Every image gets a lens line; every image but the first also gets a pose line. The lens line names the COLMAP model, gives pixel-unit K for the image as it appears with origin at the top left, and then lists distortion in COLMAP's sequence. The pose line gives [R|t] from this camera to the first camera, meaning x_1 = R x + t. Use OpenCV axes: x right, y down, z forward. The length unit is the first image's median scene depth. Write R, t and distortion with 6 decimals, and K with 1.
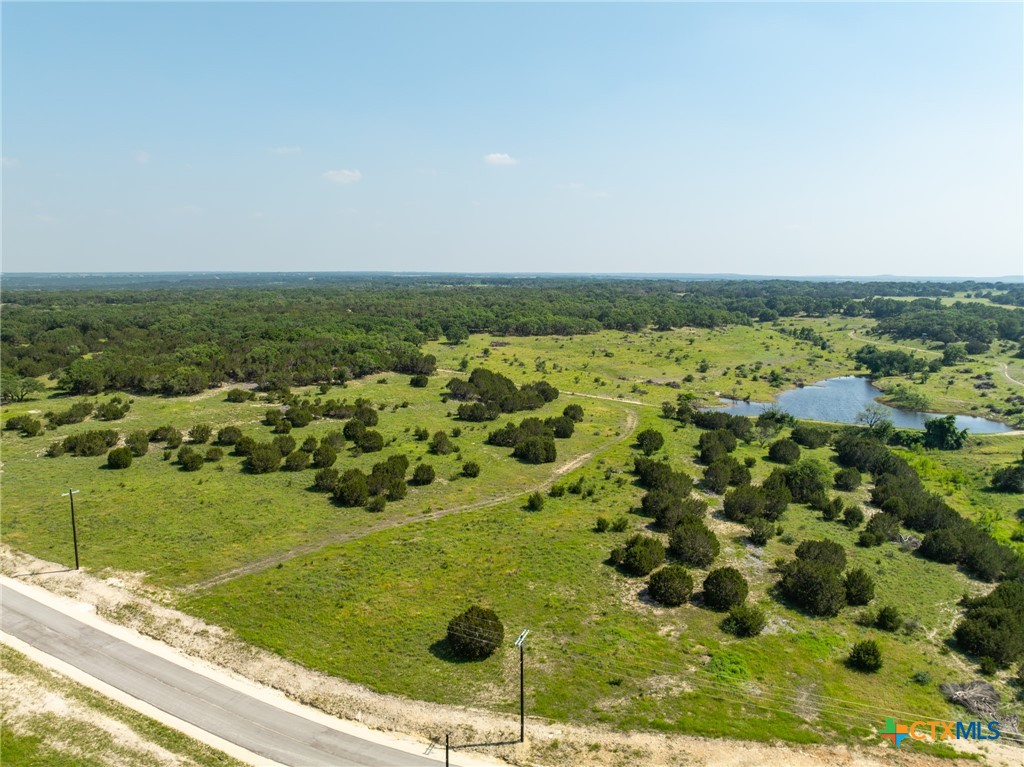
lens RADIAL K [[724.4, 0, 514.9], [0, 724.4, 373.6], [0, 0, 1]] dist [-0.039151, 0.028065]
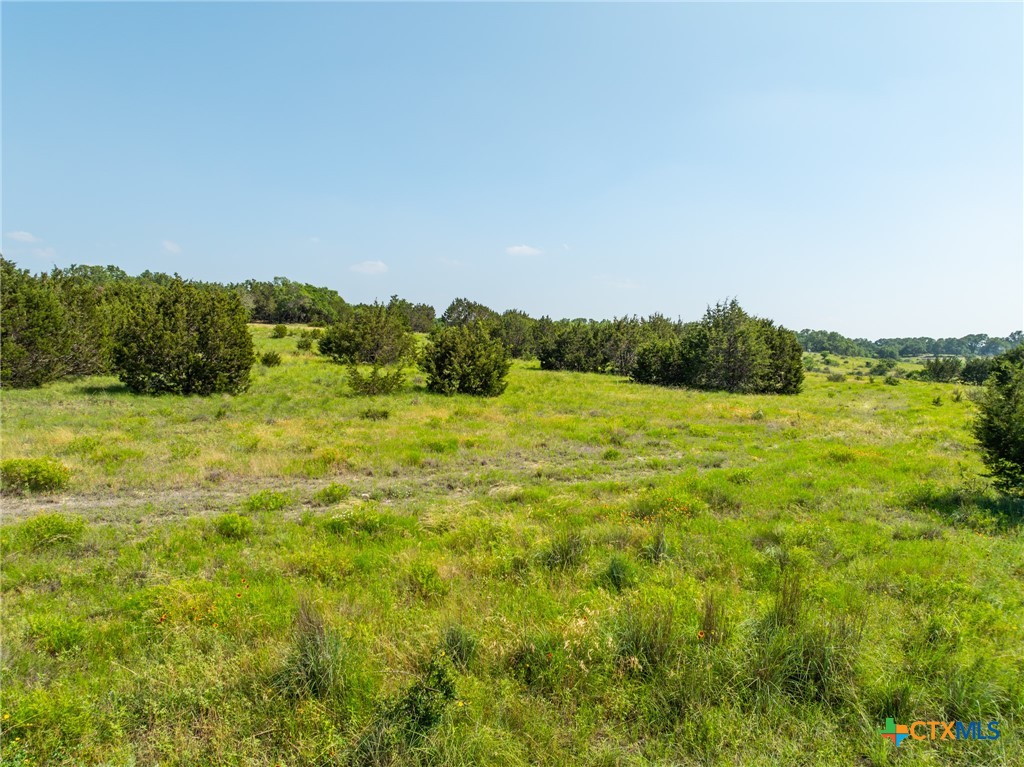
lens RADIAL K [[724.4, 0, 517.6], [0, 724.4, 378.1], [0, 0, 1]] dist [-0.039151, 0.028065]
pose [[0.998862, 0.002314, -0.047644, -0.049864], [-0.008077, 0.992605, -0.121122, 0.219760], [0.047011, 0.121368, 0.991494, 1.094443]]
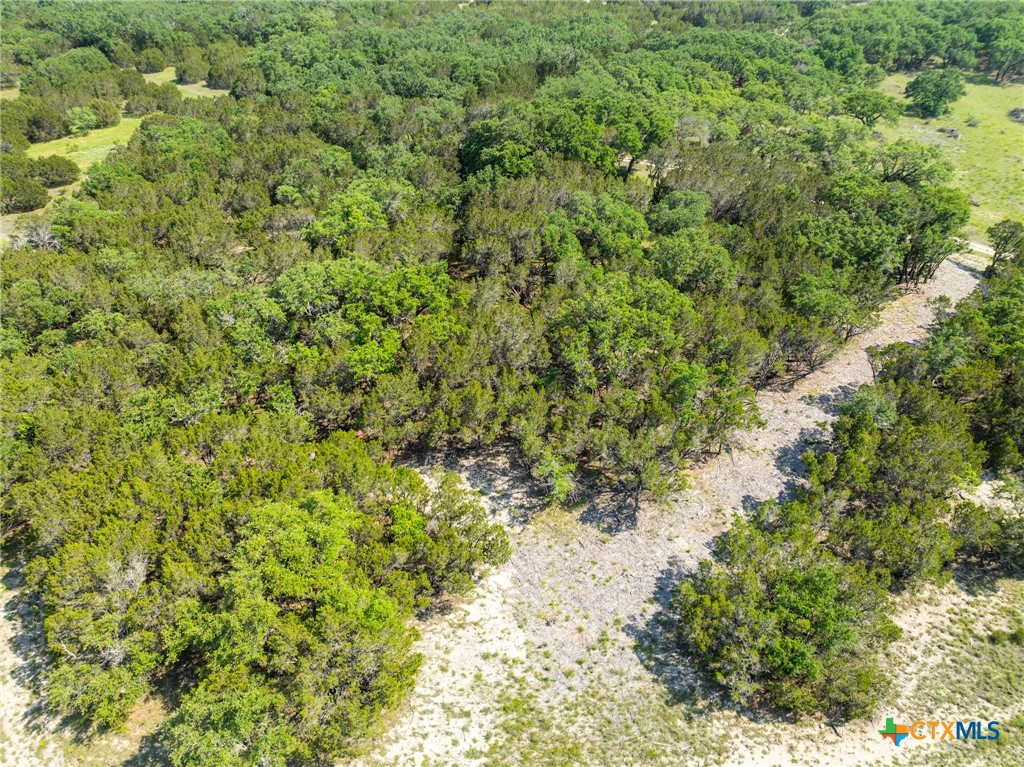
lens RADIAL K [[724.4, 0, 518.0], [0, 724.4, 380.2], [0, 0, 1]] dist [-0.039151, 0.028065]
pose [[0.978075, 0.108885, -0.177520, -0.723516], [-0.025609, 0.908840, 0.416357, -0.215134], [0.206673, -0.402683, 0.891702, 1.678756]]
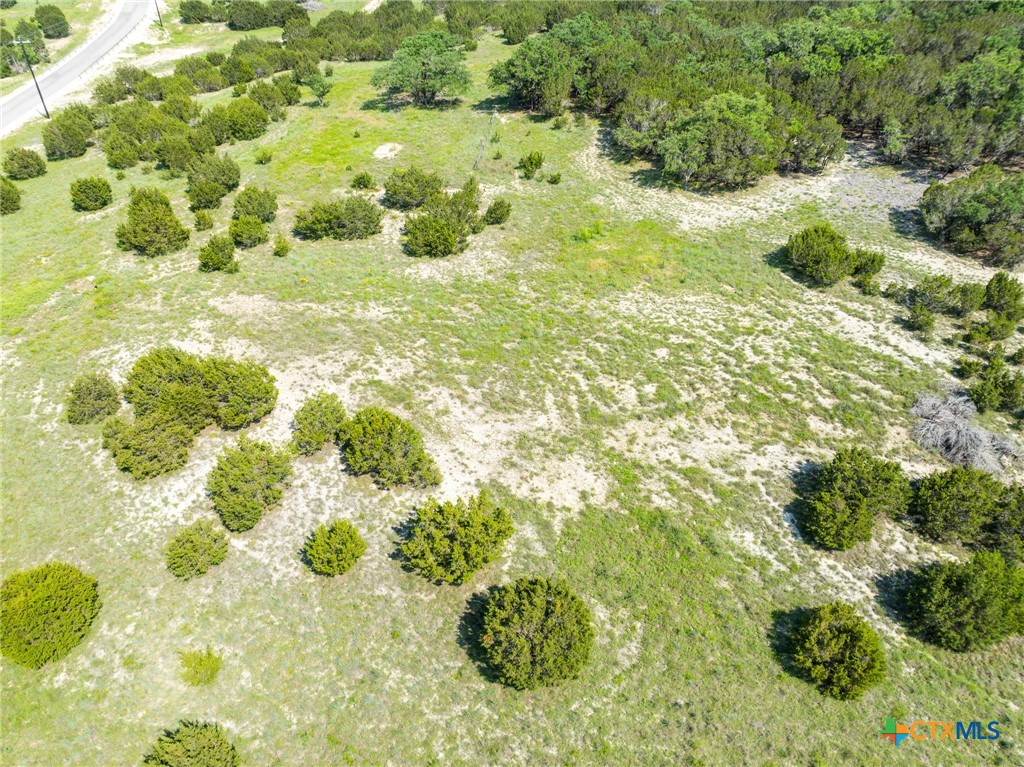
lens RADIAL K [[724.4, 0, 515.4], [0, 724.4, 379.2], [0, 0, 1]] dist [-0.039151, 0.028065]
pose [[0.591151, 0.471847, -0.654141, -0.445964], [-0.103954, 0.848833, 0.518340, -0.116848], [0.799833, -0.238417, 0.550839, 1.336730]]
